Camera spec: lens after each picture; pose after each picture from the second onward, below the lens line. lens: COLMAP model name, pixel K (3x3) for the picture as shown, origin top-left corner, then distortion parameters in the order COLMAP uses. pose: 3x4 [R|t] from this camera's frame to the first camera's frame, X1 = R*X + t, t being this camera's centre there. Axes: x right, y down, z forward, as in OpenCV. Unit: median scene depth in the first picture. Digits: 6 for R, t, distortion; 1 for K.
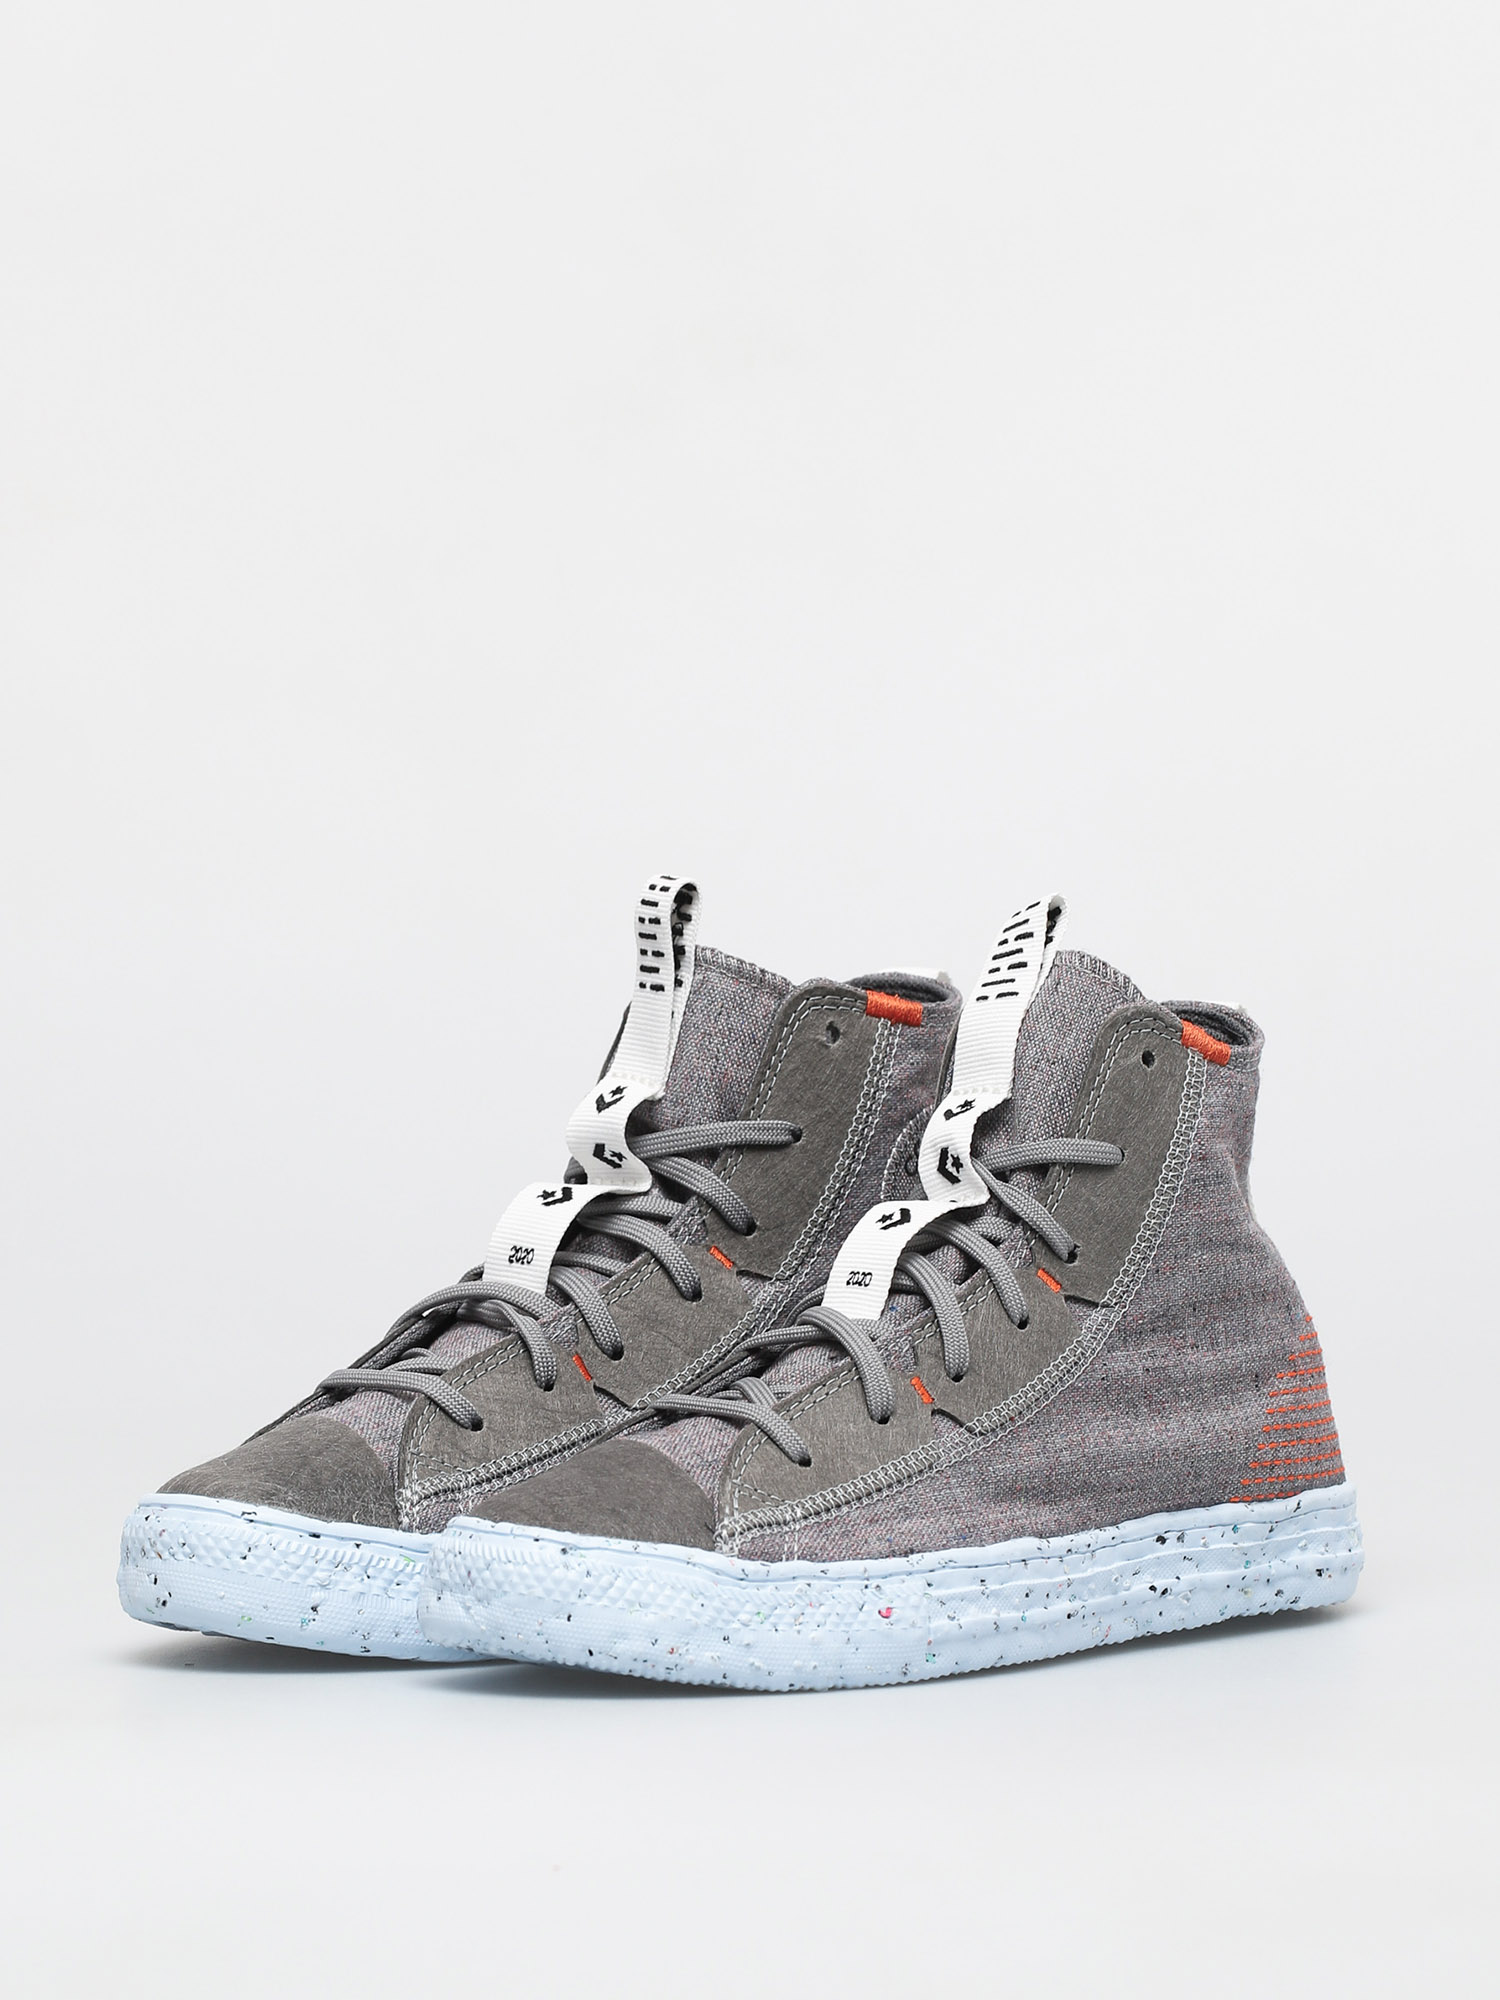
lens RADIAL K [[5654.0, 0, 750.0], [0, 5654.0, 1000.0], [0, 0, 1]] dist [-0.031374, -0.119483]
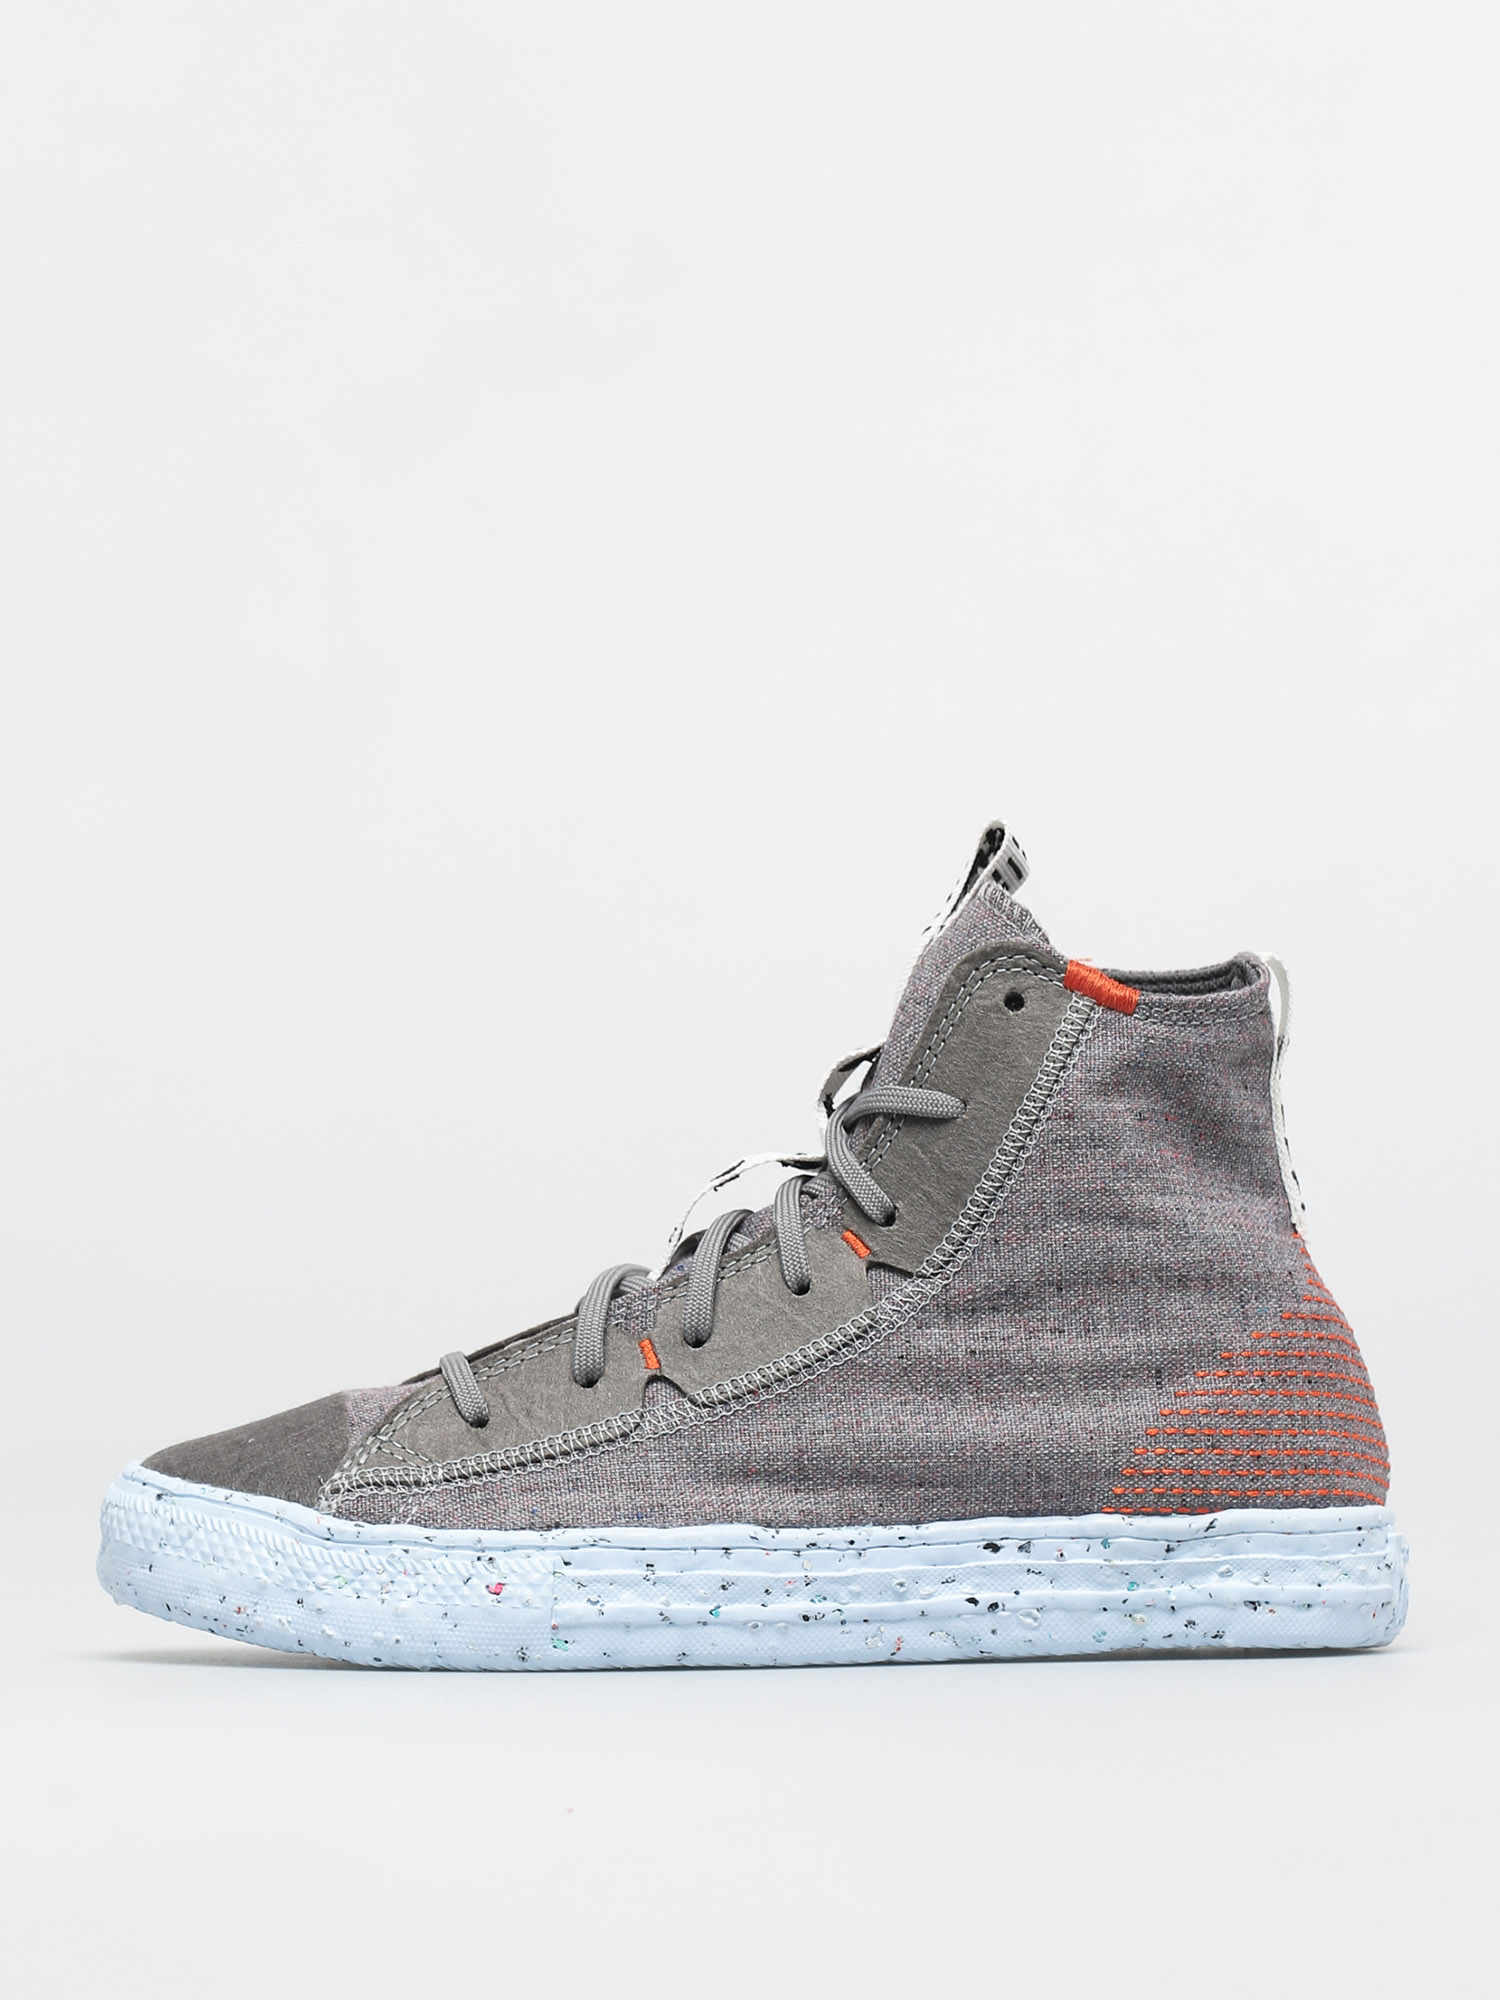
lens RADIAL K [[5654.0, 0, 750.0], [0, 5654.0, 1000.0], [0, 0, 1]] dist [-0.031374, -0.119483]
pose [[0.902496, 0.017326, -0.430350, 0.431178], [-0.029901, 0.999300, -0.022473, 0.032542], [0.429659, 0.033149, 0.902382, 0.194475]]
